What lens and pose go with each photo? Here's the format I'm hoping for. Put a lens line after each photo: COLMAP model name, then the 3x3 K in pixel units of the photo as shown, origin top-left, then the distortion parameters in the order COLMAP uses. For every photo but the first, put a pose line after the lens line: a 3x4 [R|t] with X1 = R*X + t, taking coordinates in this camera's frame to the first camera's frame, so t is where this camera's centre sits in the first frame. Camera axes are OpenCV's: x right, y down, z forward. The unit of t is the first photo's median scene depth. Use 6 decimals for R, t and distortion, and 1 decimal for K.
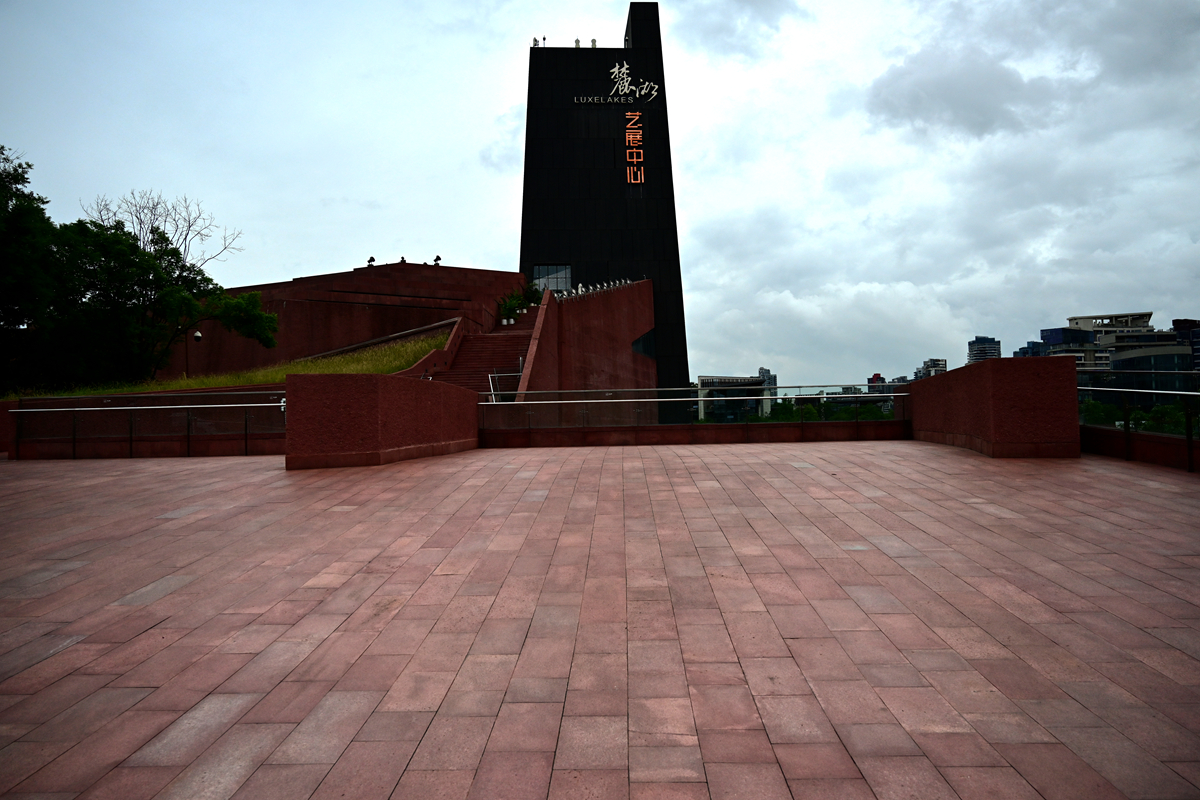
lens RADIAL K [[796.4, 0, 601.3], [0, 796.4, 397.4], [0, 0, 1]] dist [-0.009152, 0.002359]
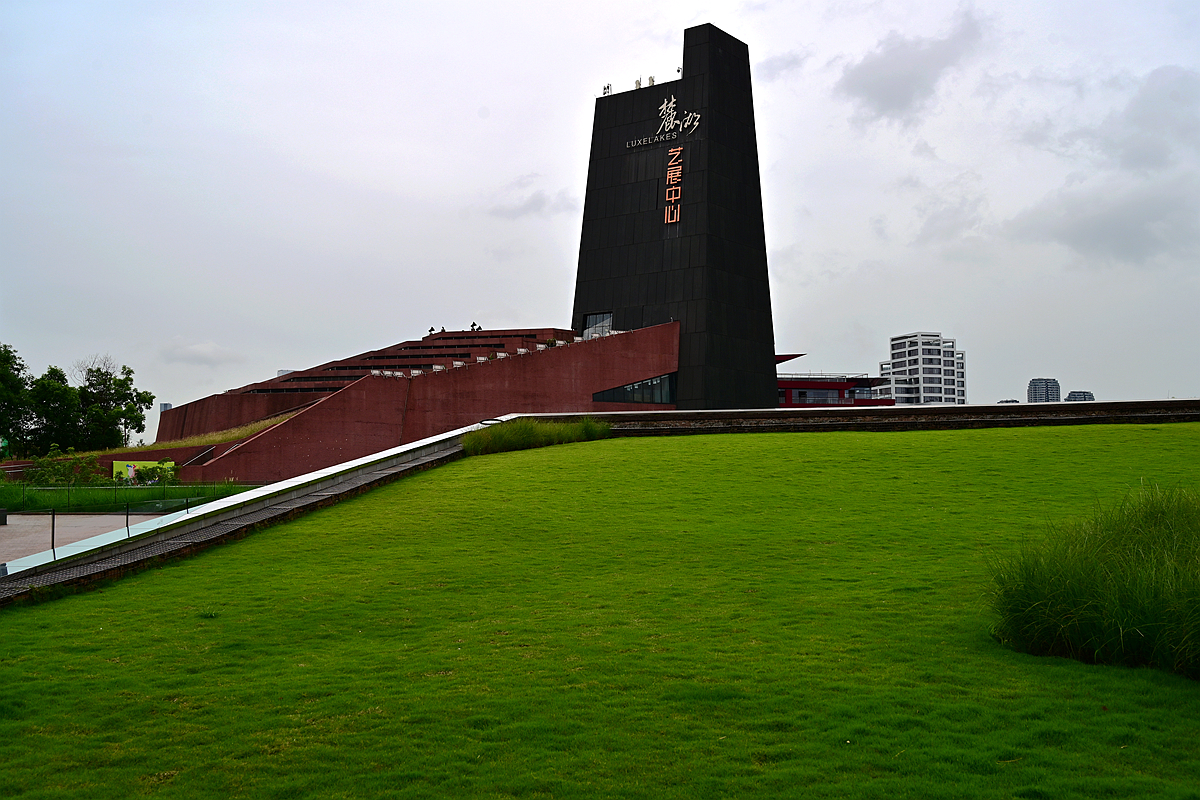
lens RADIAL K [[1240.5, 0, 598.0], [0, 1240.5, 399.7], [0, 0, 1]] dist [-0.000229, 0.000000]
pose [[0.778881, -0.029719, -0.626467, 0.917153], [0.022395, 0.999558, -0.019575, -0.024060], [0.626772, 0.001217, 0.779202, -0.242324]]
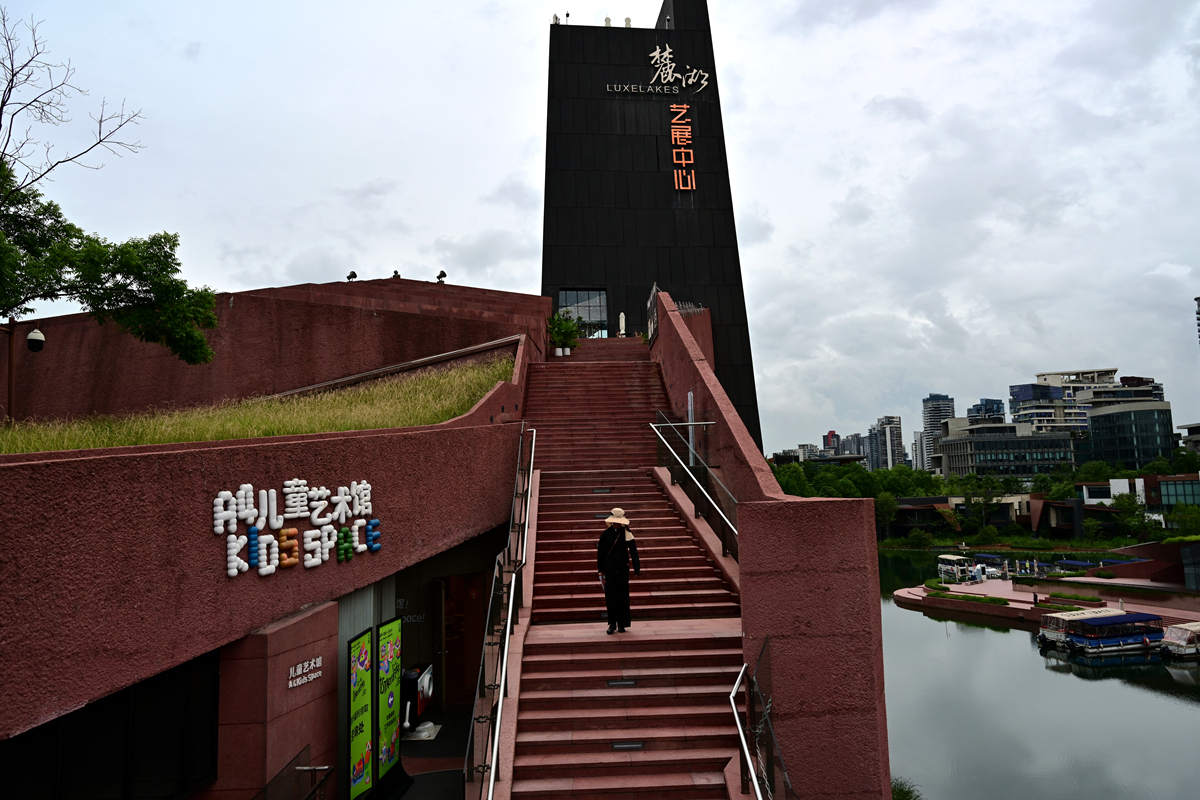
lens RADIAL K [[796.4, 0, 600.8], [0, 796.4, 405.8], [0, 0, 1]] dist [-0.009152, 0.002359]
pose [[0.998196, -0.000833, 0.060036, -0.089093], [0.004577, 0.998051, -0.062239, -0.003975], [-0.059867, 0.062401, 0.996254, 0.223400]]
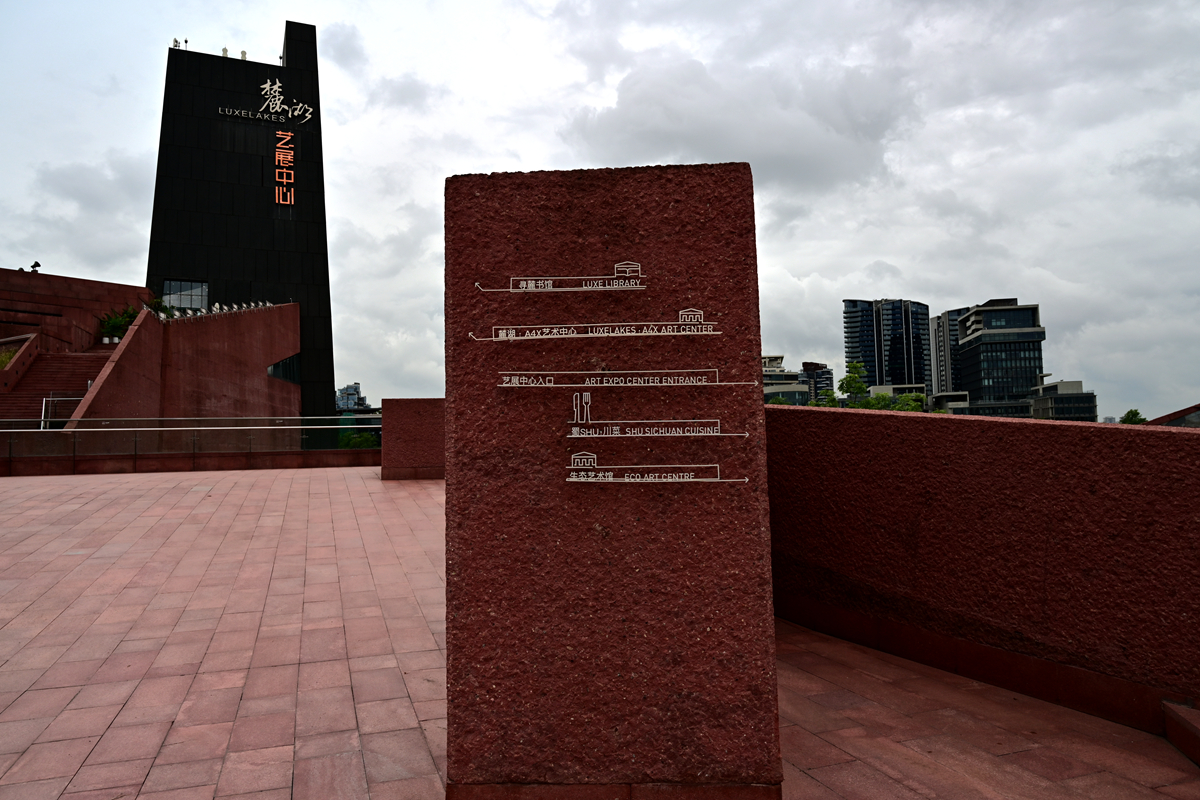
lens RADIAL K [[796.4, 0, 601.0], [0, 796.4, 397.6], [0, 0, 1]] dist [-0.009152, 0.002359]
pose [[0.932117, 0.022219, 0.361475, 0.057554], [-0.010418, 0.999348, -0.034565, -0.001981], [-0.362007, 0.028453, 0.931741, -0.043325]]
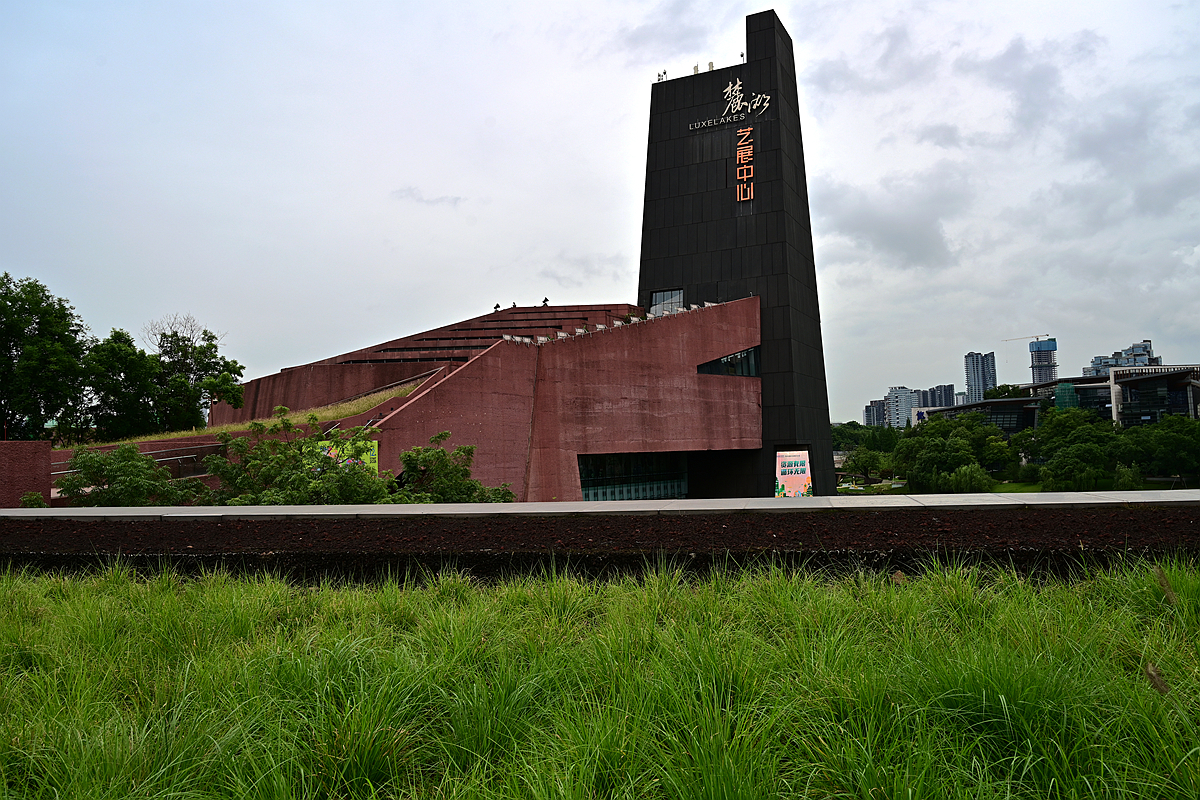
lens RADIAL K [[884.1, 0, 603.7], [0, 884.1, 402.4], [0, 0, 1]] dist [-0.010388, -0.005480]
pose [[0.873822, -0.034592, -0.485014, 0.415184], [0.035917, 0.999333, -0.006564, -0.015067], [0.484918, -0.011685, 0.874482, -0.056998]]
